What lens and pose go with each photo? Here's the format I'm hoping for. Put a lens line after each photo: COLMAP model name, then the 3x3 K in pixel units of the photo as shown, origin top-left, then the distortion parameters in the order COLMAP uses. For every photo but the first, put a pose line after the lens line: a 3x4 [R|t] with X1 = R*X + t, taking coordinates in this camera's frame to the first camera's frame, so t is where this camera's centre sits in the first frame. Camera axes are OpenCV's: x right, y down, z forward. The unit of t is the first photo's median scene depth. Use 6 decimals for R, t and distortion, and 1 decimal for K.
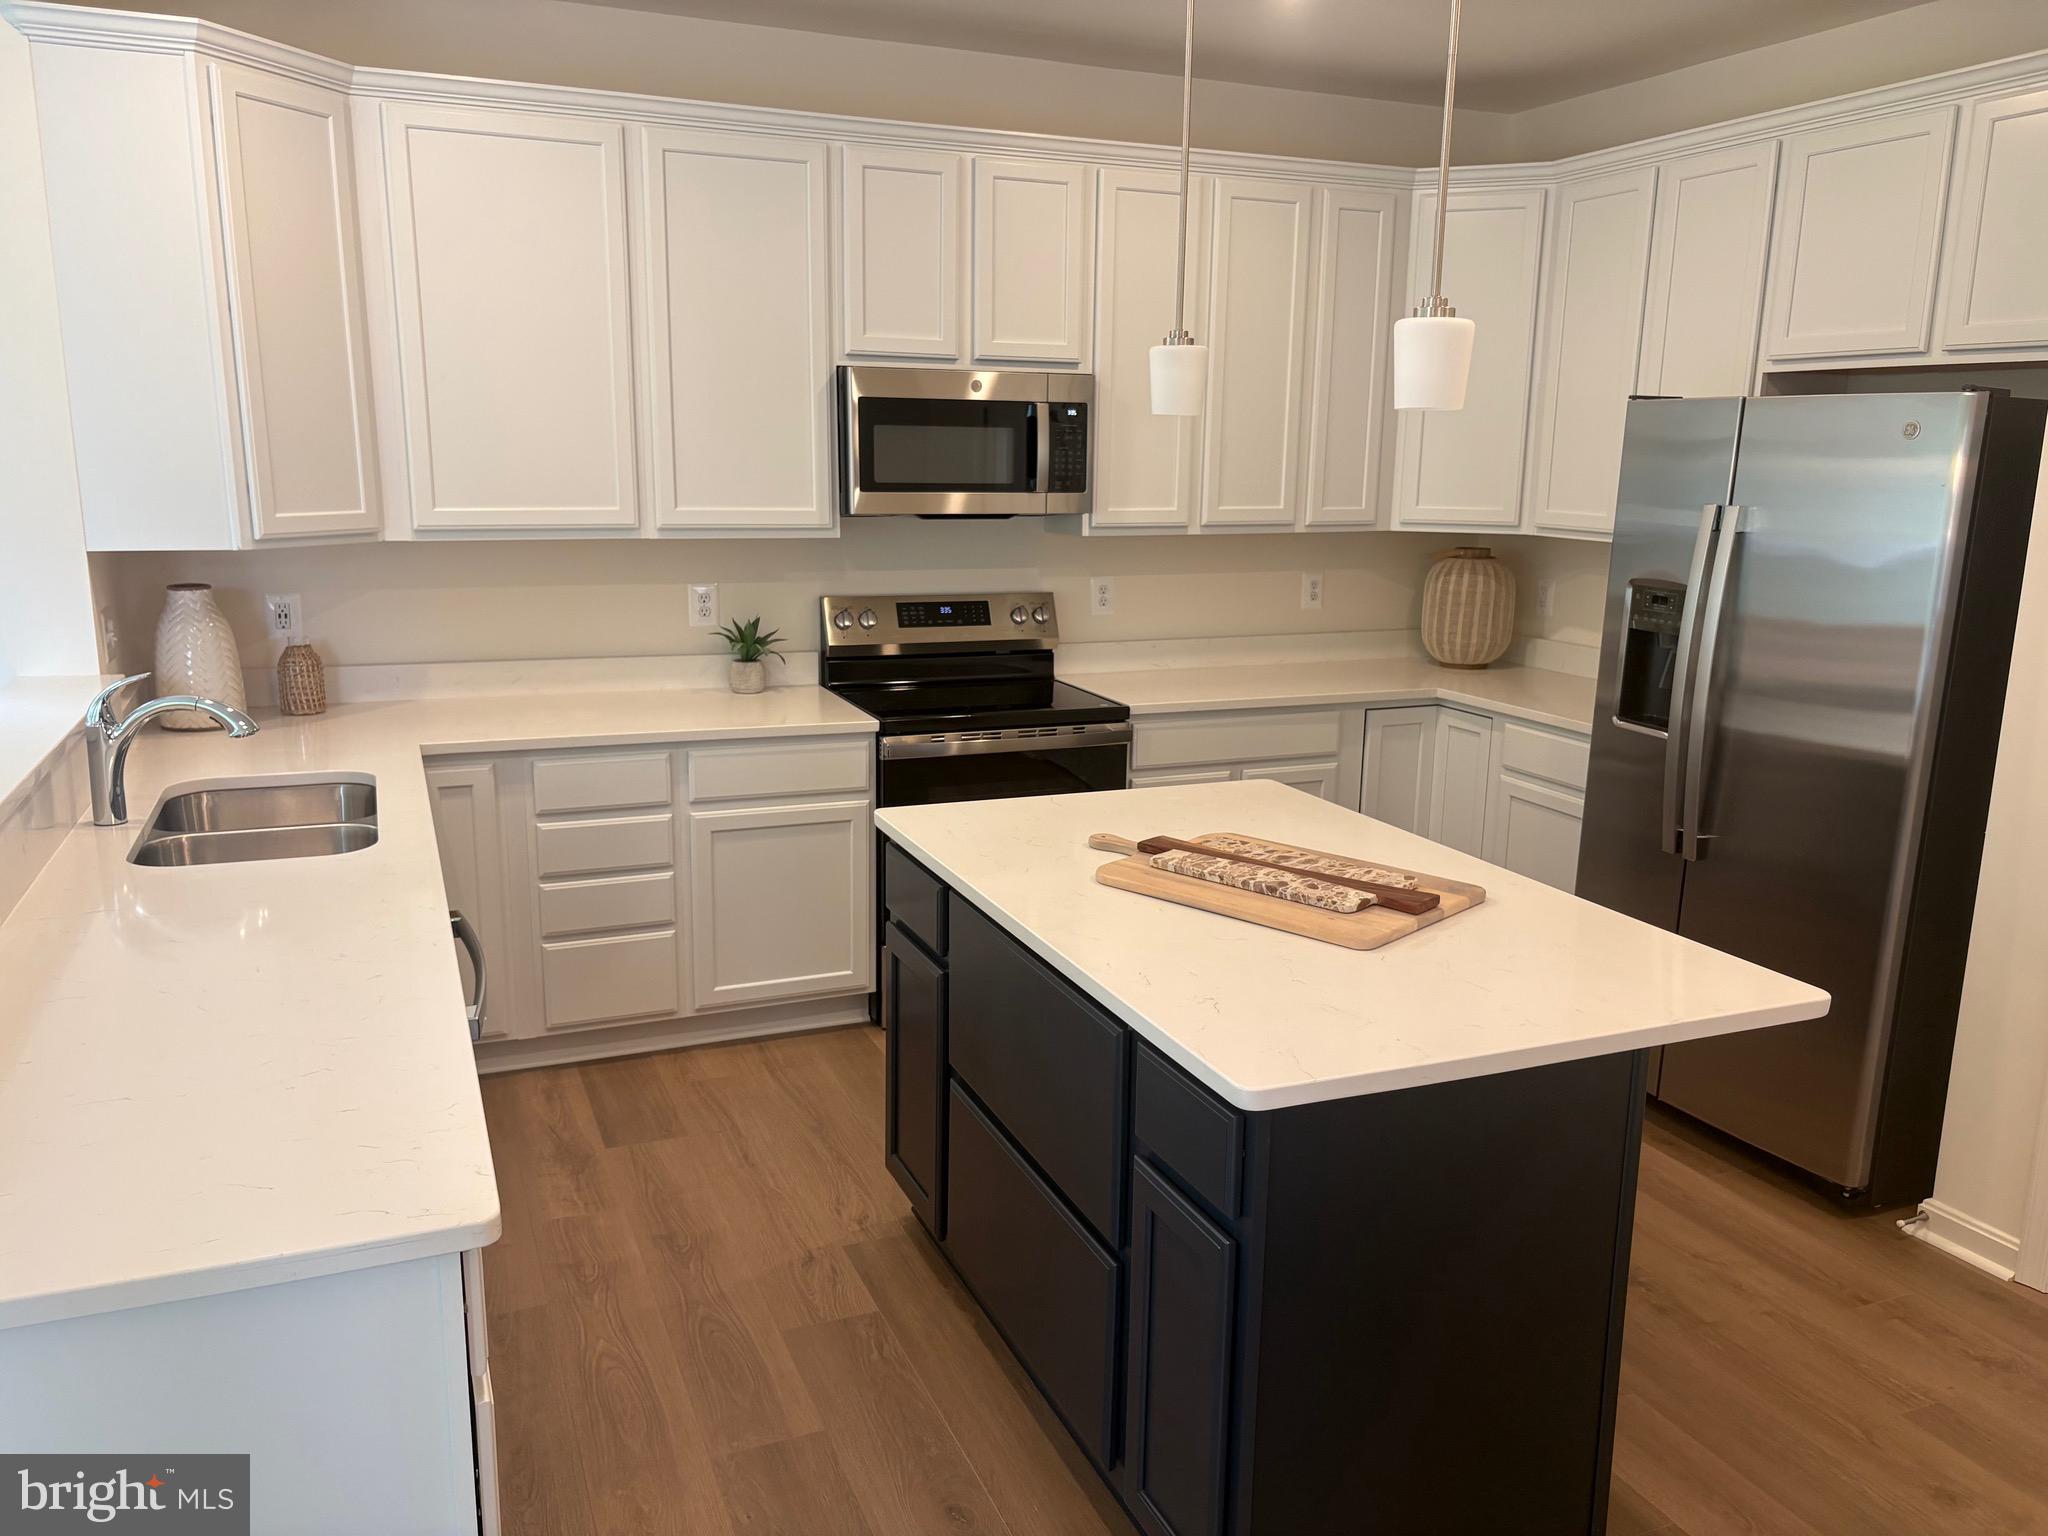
lens RADIAL K [[1579.0, 0, 1024.0], [0, 1579.0, 768.0], [0, 0, 1]] dist [0.076411, -0.077710]
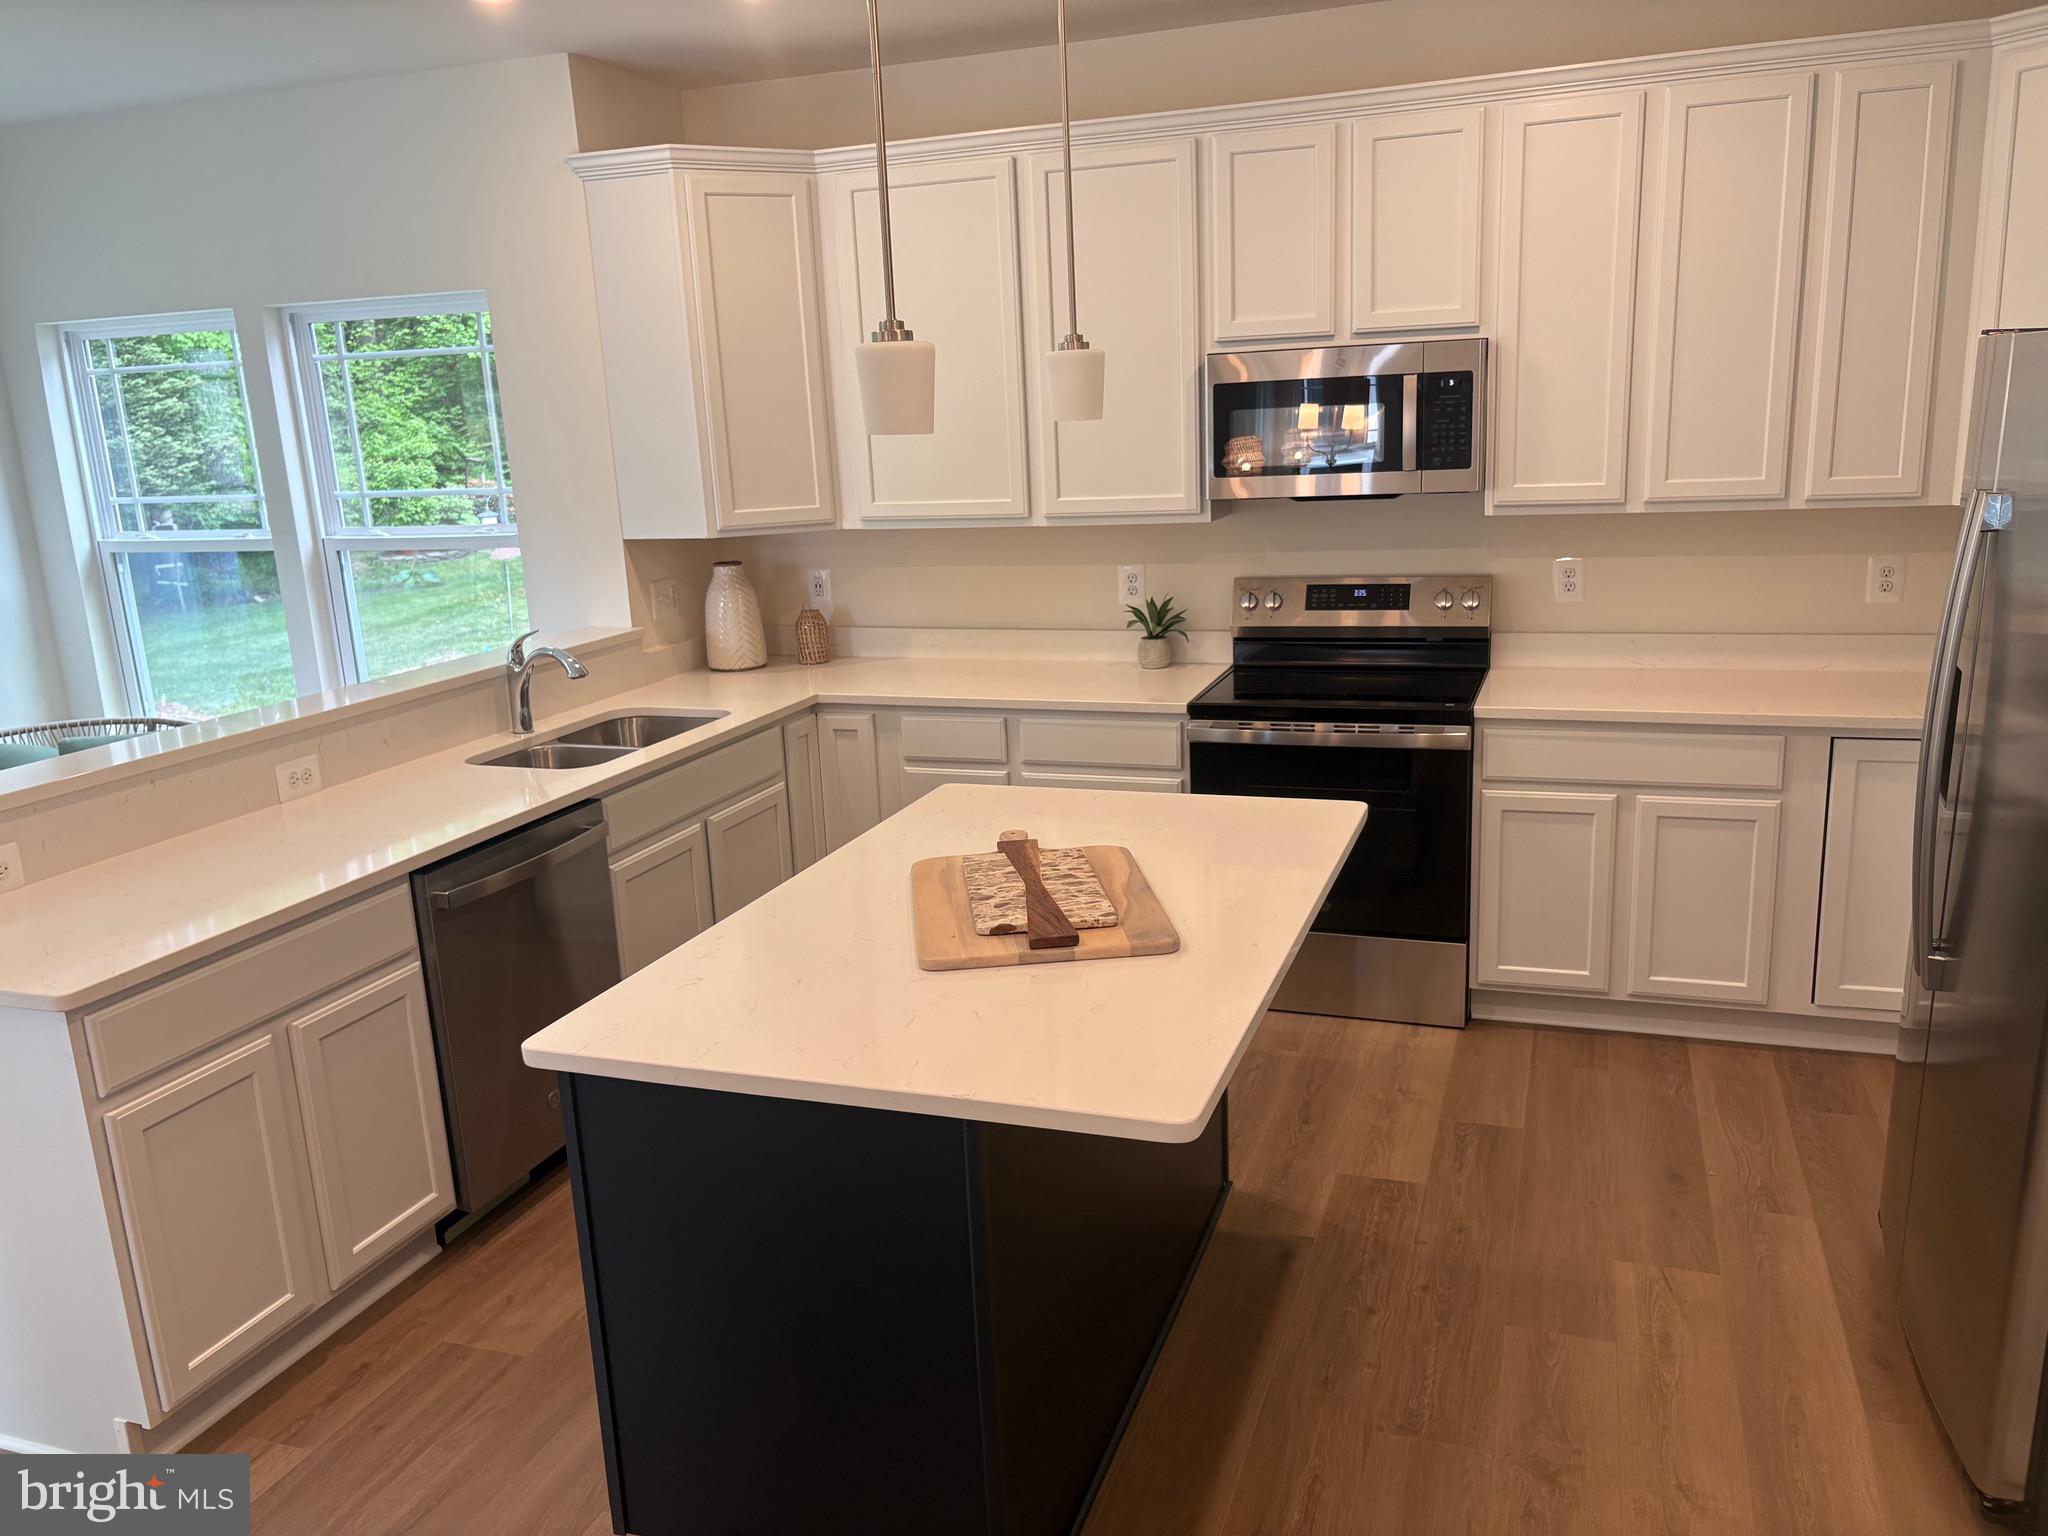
lens RADIAL K [[1579.0, 0, 1024.0], [0, 1579.0, 768.0], [0, 0, 1]] dist [0.076411, -0.077710]
pose [[0.736245, 0.106353, -0.668306, 0.486668], [-0.082121, 0.994316, 0.067765, -0.045619], [0.671714, 0.004990, 0.740794, 0.156602]]
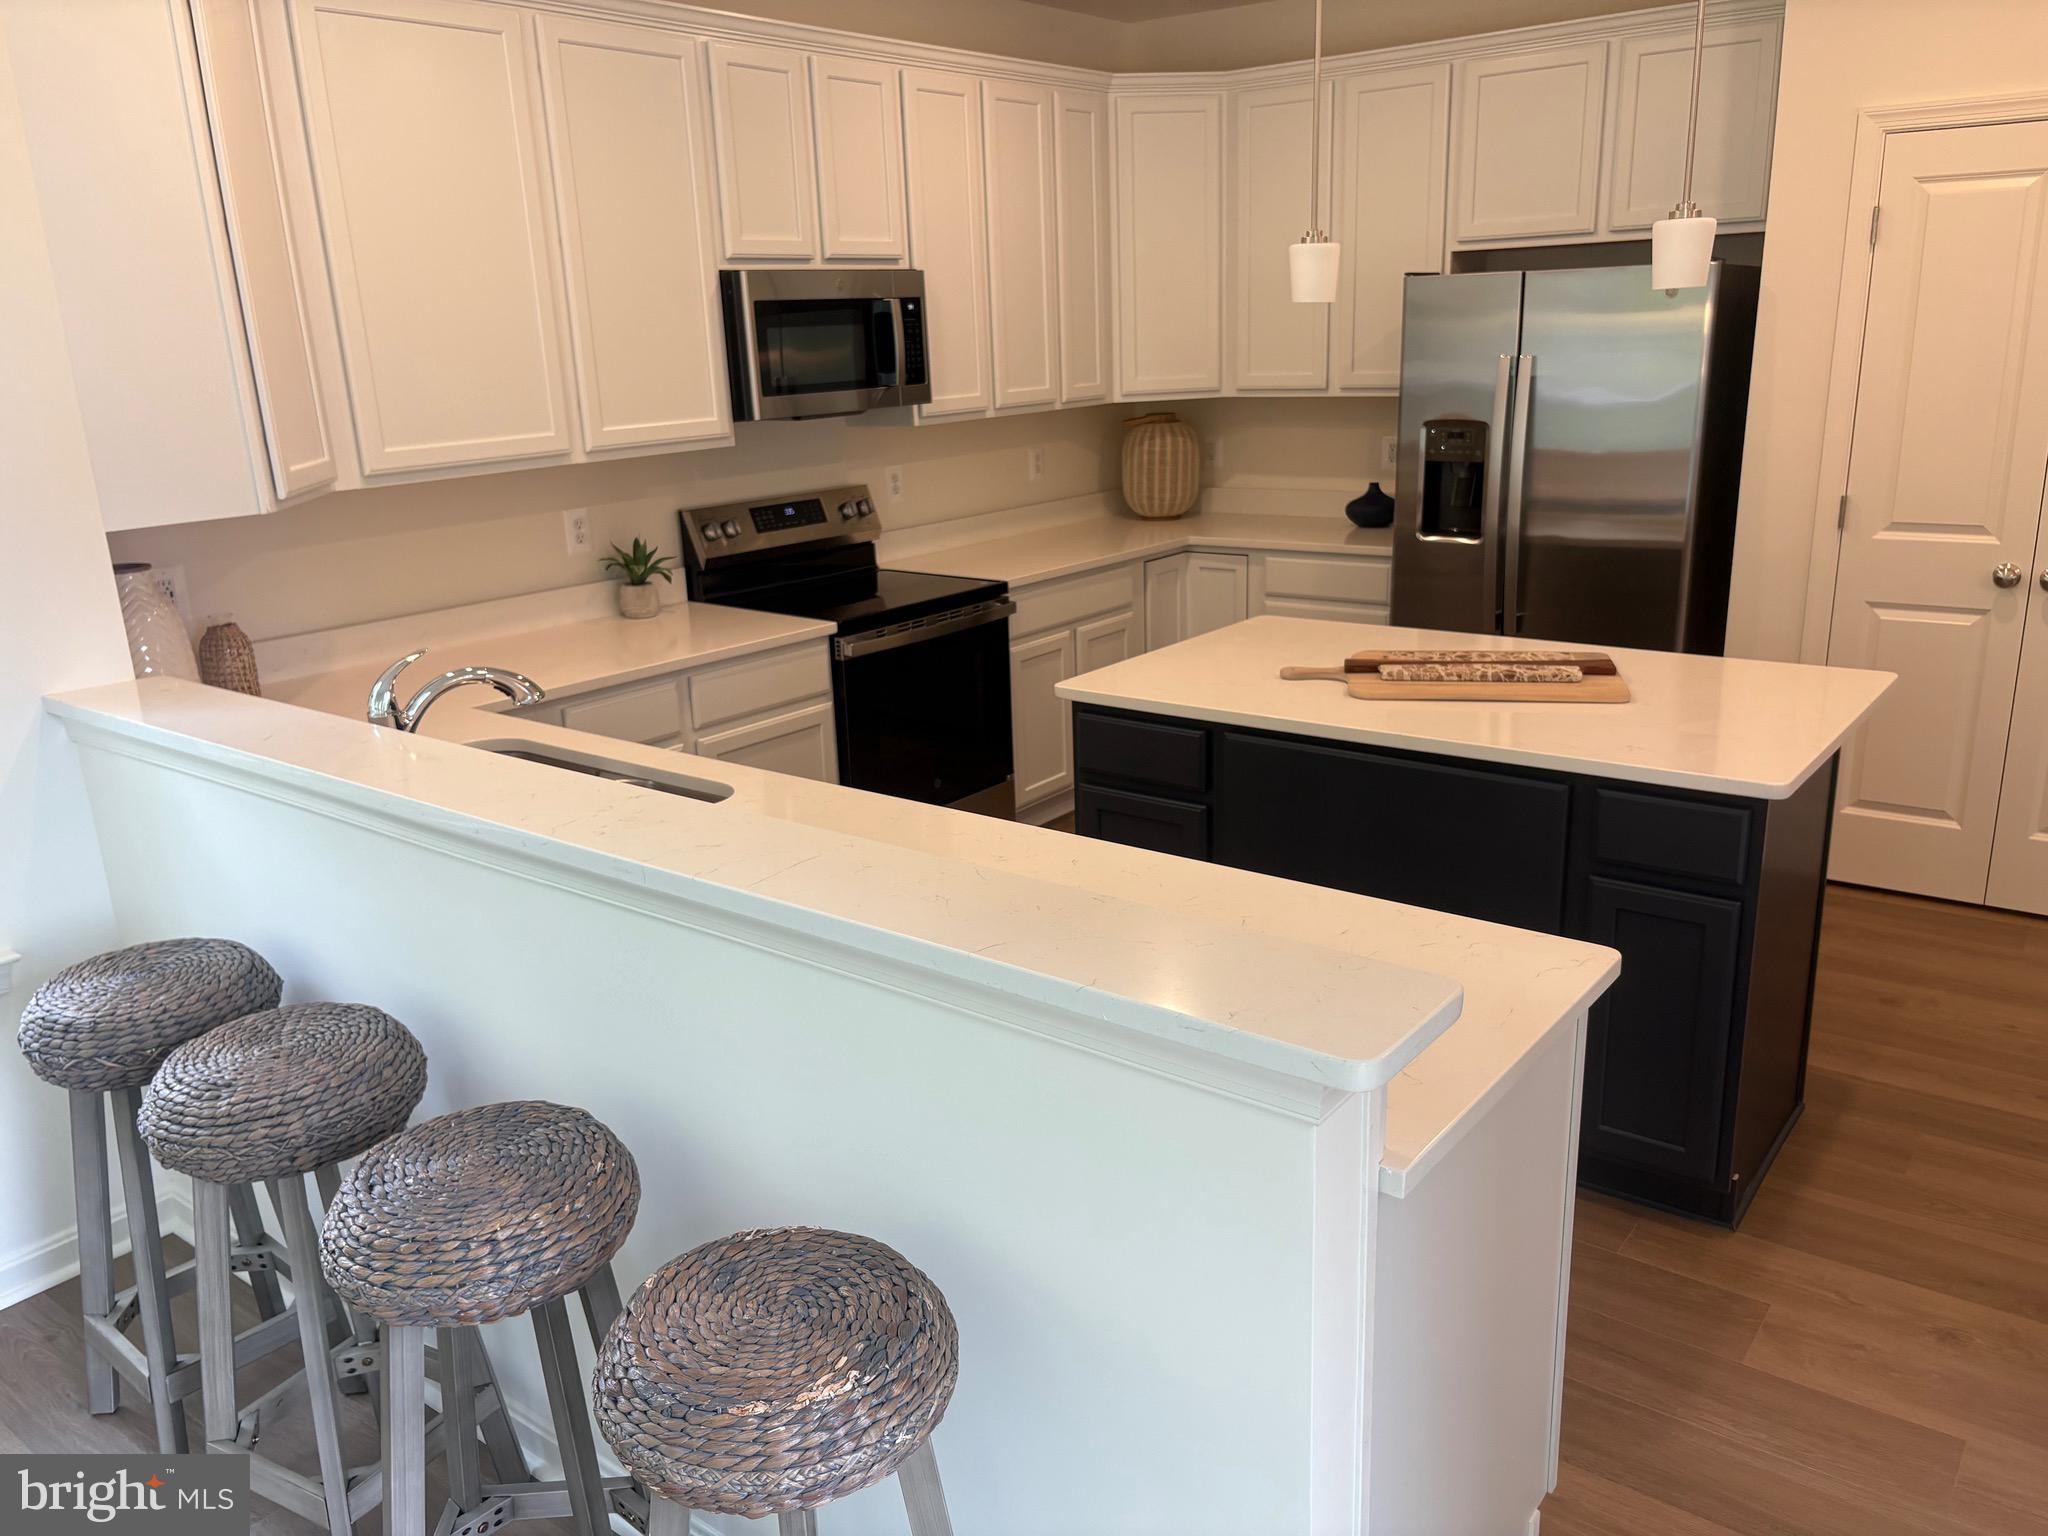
lens RADIAL K [[1601.4, 0, 1024.0], [0, 1601.4, 768.0], [0, 0, 1]] dist [0.030053, -0.000032]
pose [[0.870980, -0.177602, 0.458095, -0.444172], [0.146823, 0.983860, 0.102283, -0.023185], [-0.468867, -0.021827, 0.882999, 0.025378]]
